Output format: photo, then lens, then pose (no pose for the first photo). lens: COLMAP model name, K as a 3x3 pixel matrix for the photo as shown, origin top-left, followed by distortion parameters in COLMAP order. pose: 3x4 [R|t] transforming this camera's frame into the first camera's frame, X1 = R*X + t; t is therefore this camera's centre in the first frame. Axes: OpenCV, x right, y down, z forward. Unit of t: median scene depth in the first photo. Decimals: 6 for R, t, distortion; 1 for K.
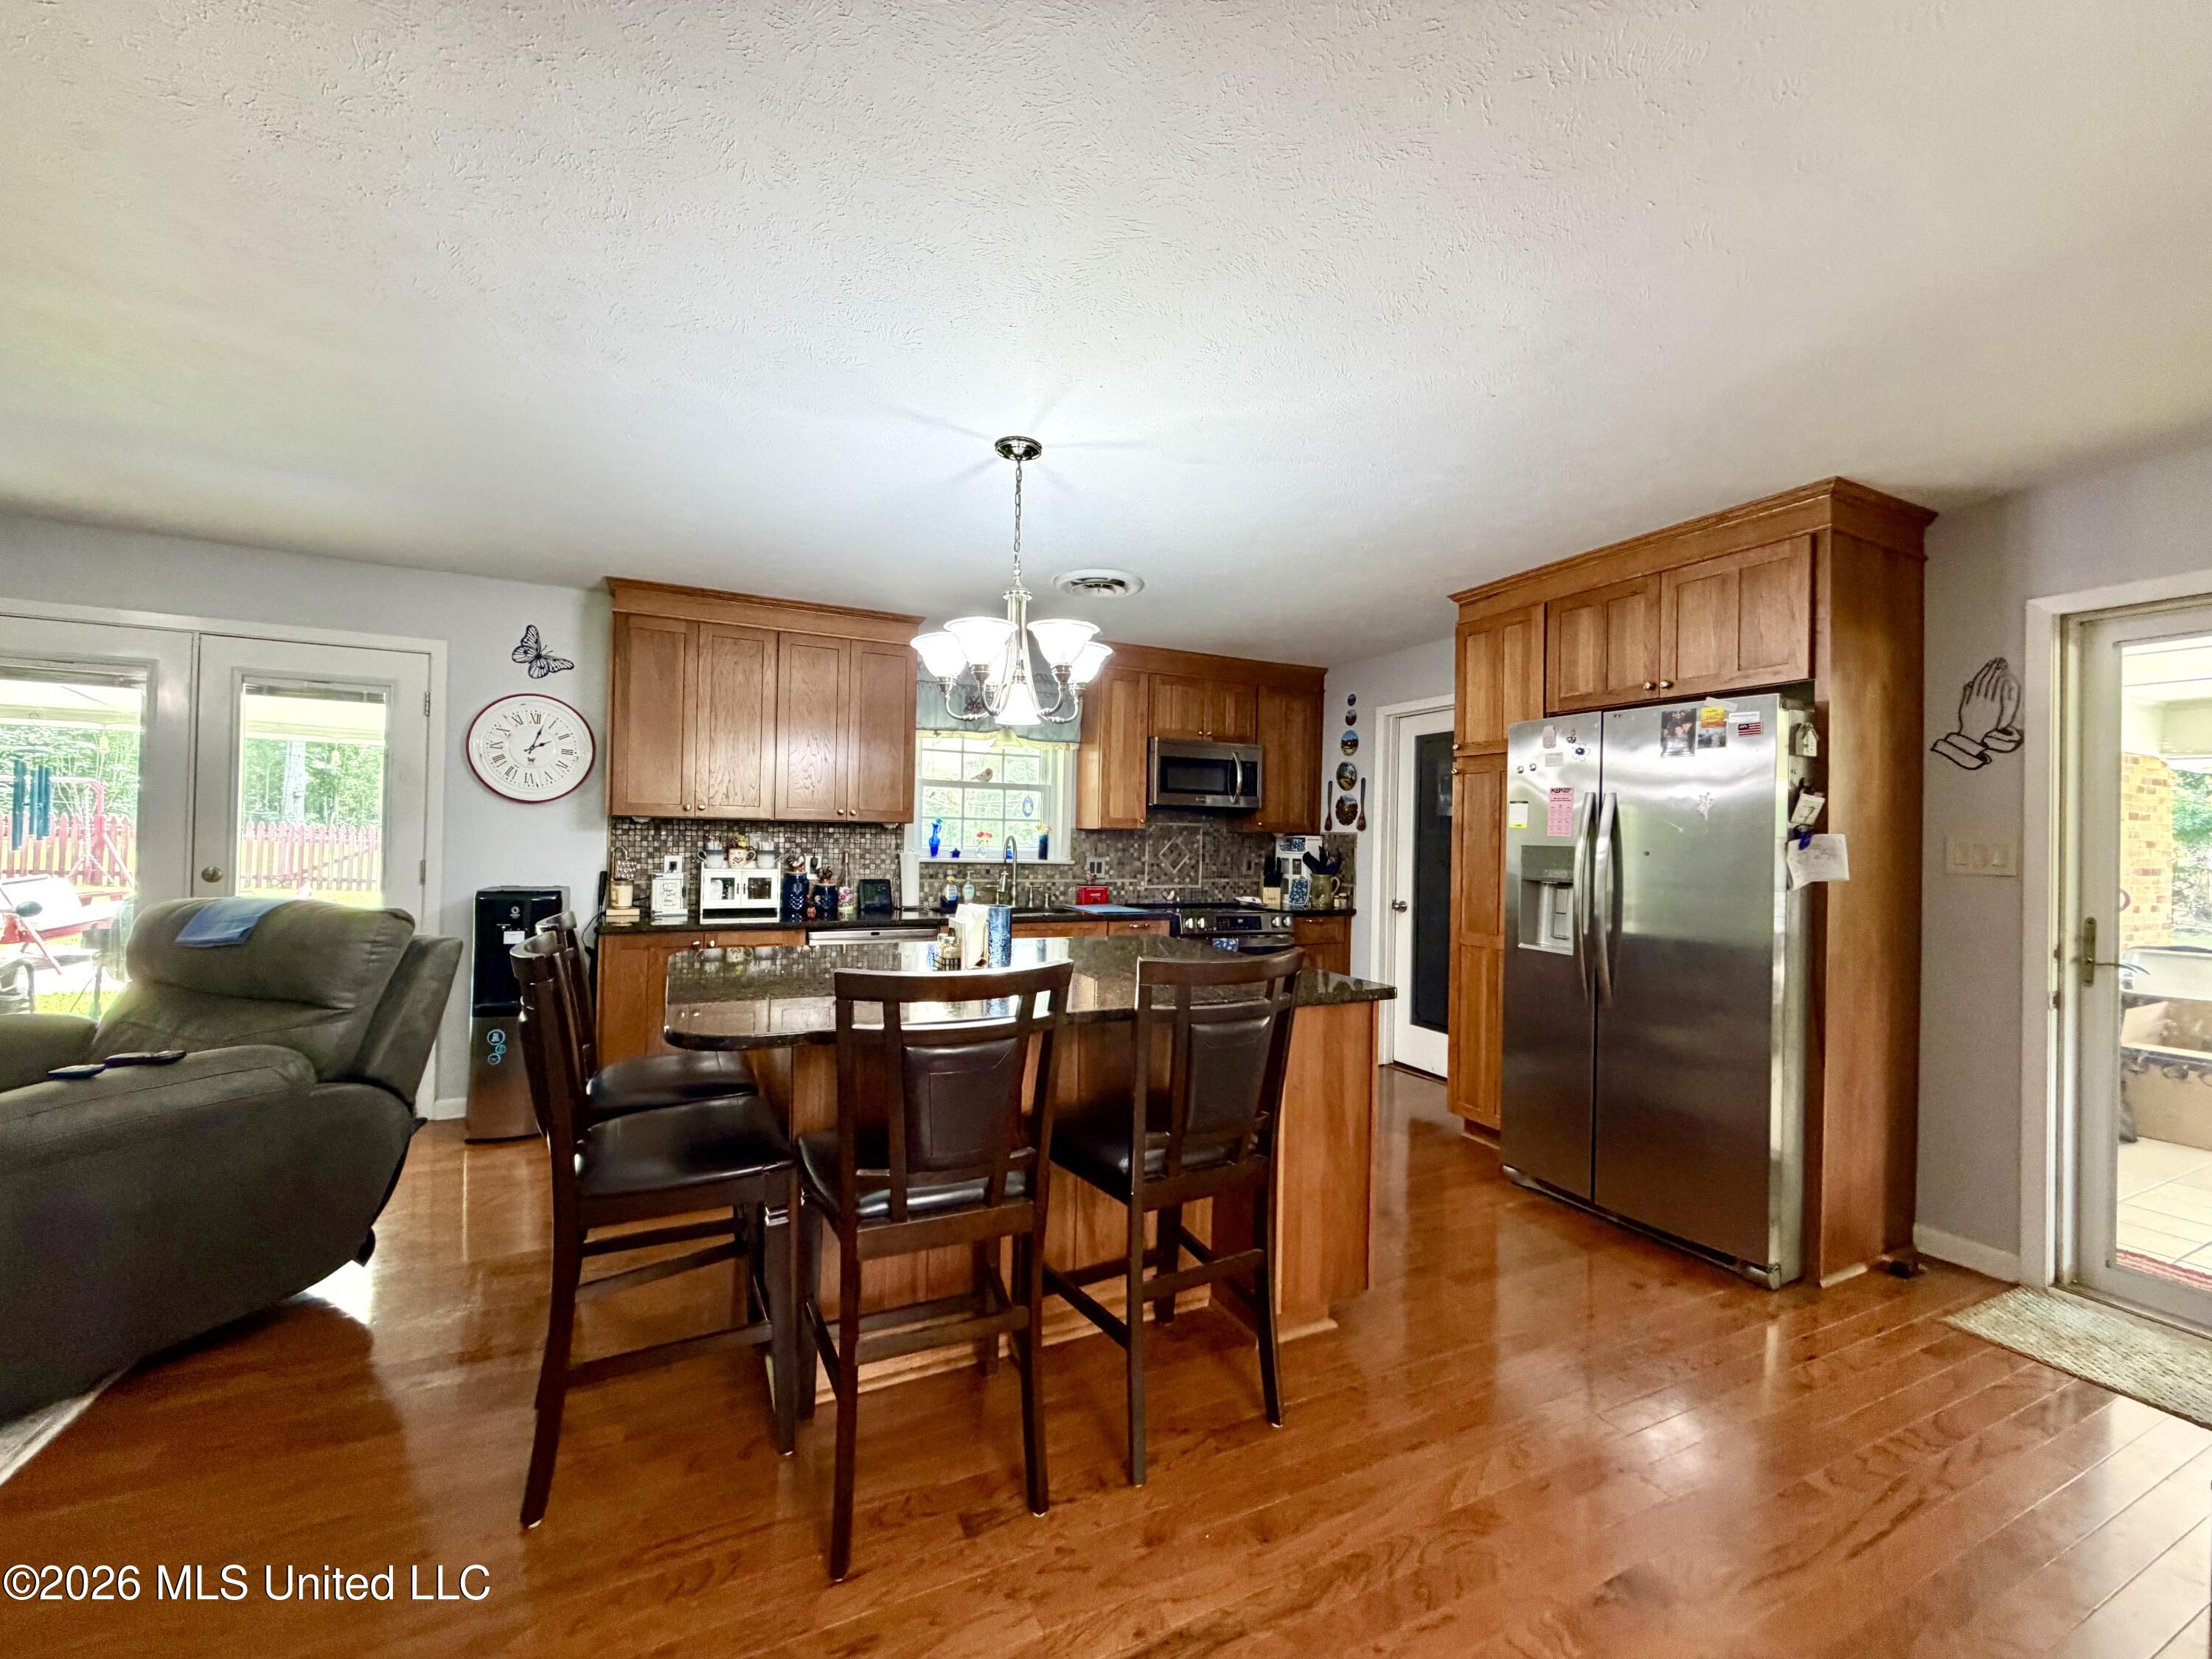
lens RADIAL K [[890.9, 0, 1095.7], [0, 890.9, 830.3], [0, 0, 1]] dist [-0.002194, -0.000105]
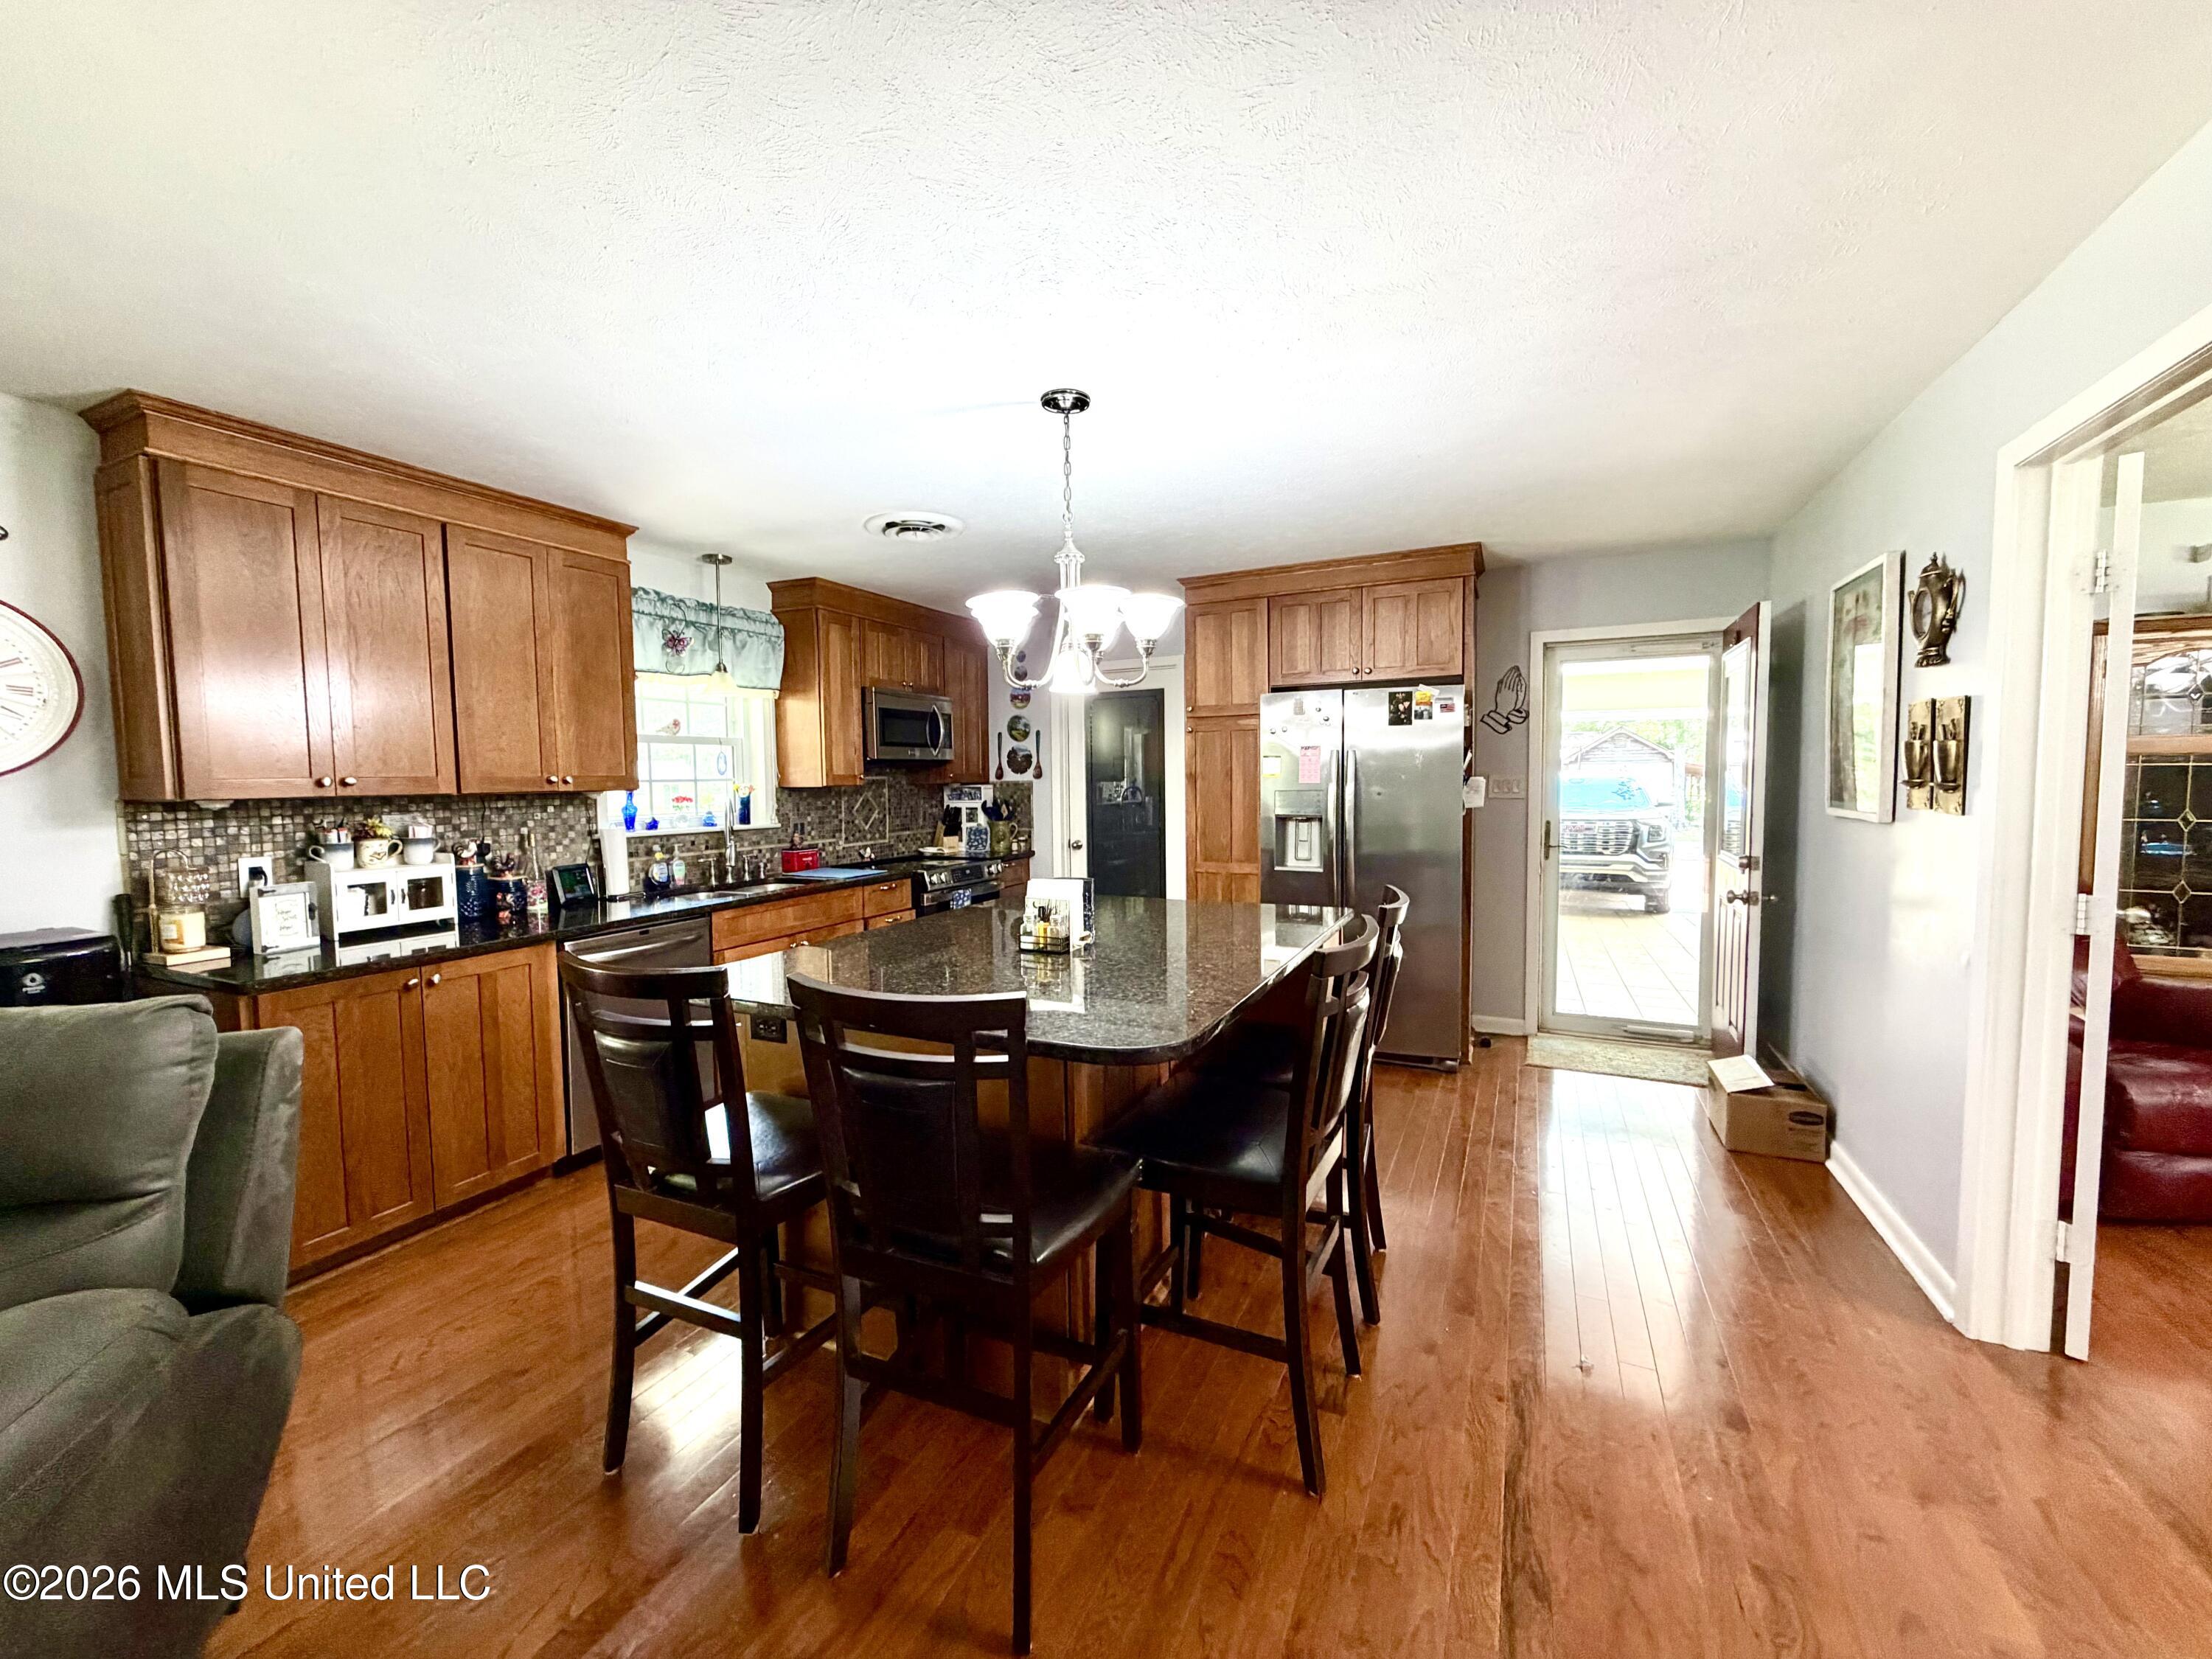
lens RADIAL K [[890.9, 0, 1104.1], [0, 890.9, 828.9], [0, 0, 1]] dist [-0.002194, -0.000105]
pose [[0.773469, -0.068997, 0.630067, -0.364762], [0.025302, 0.996626, 0.078078, -0.023790], [-0.633328, -0.044449, 0.772606, 0.113805]]
